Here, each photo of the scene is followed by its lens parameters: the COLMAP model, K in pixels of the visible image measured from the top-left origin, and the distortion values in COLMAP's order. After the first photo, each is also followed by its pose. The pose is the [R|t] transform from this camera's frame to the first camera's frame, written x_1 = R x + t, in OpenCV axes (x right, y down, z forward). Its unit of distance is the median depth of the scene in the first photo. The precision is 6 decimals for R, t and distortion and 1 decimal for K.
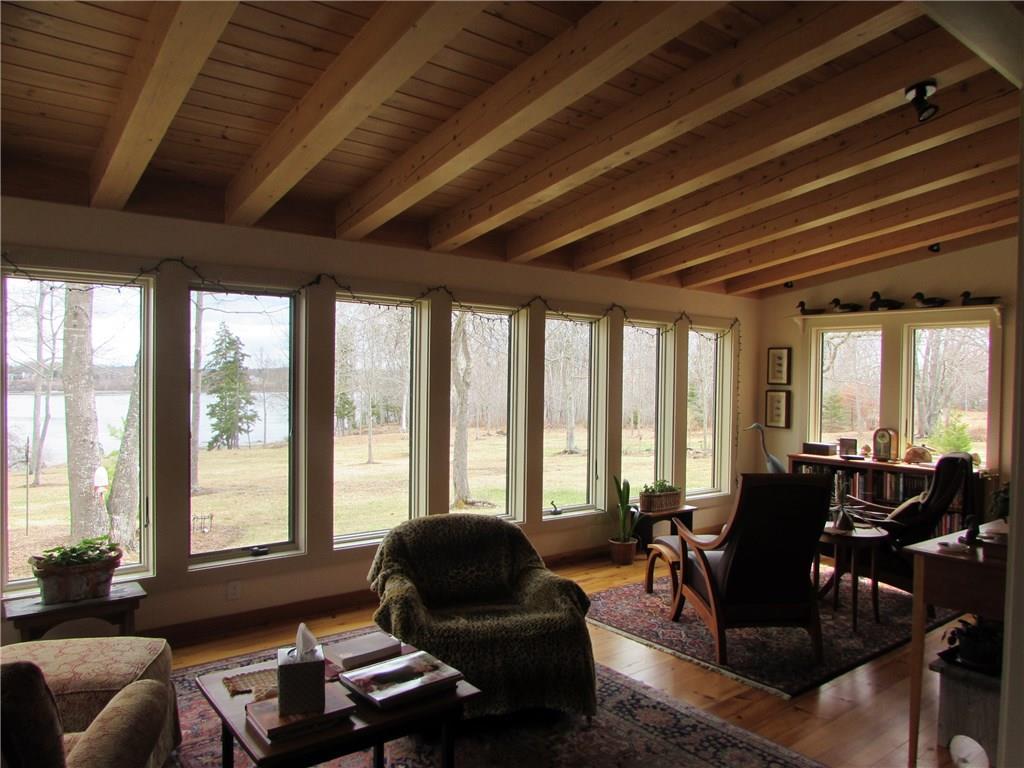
lens RADIAL K [[728.3, 0, 508.5], [0, 728.3, 383.6], [0, 0, 1]] dist [-0.008245, 0.017745]
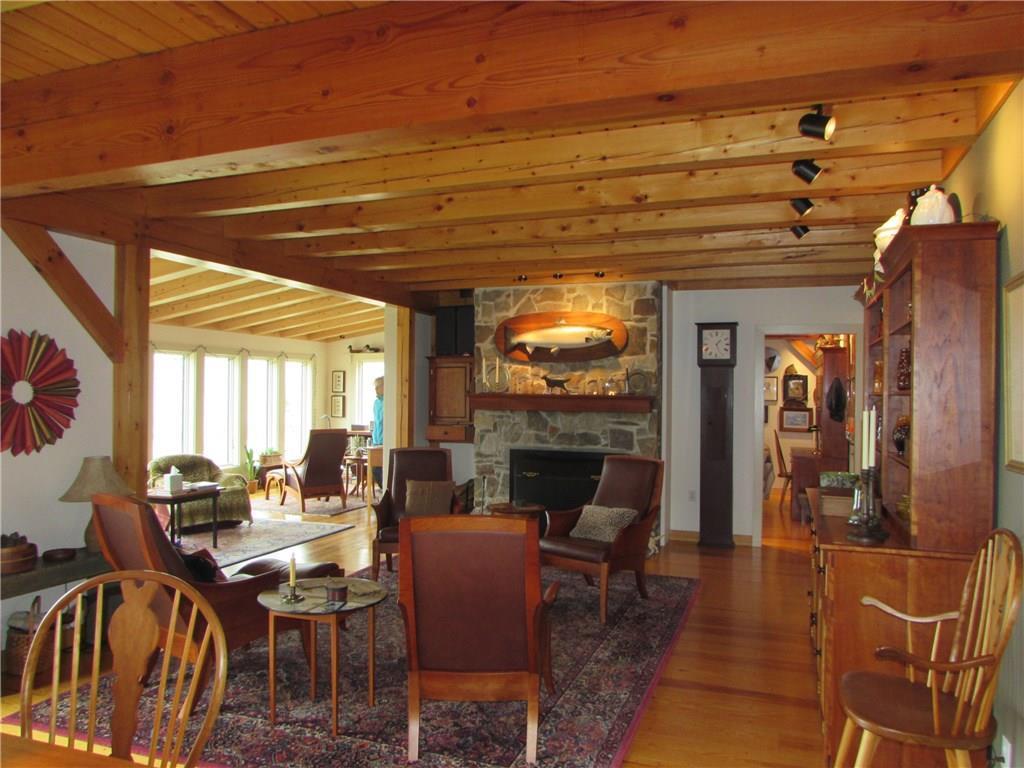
lens RADIAL K [[728.3, 0, 515.0], [0, 728.3, 379.1], [0, 0, 1]] dist [-0.008245, 0.017745]
pose [[0.851379, -0.006412, 0.524512, -0.211326], [0.015968, 0.999779, -0.013698, 0.000068], [-0.524308, 0.020037, 0.851293, -0.816743]]
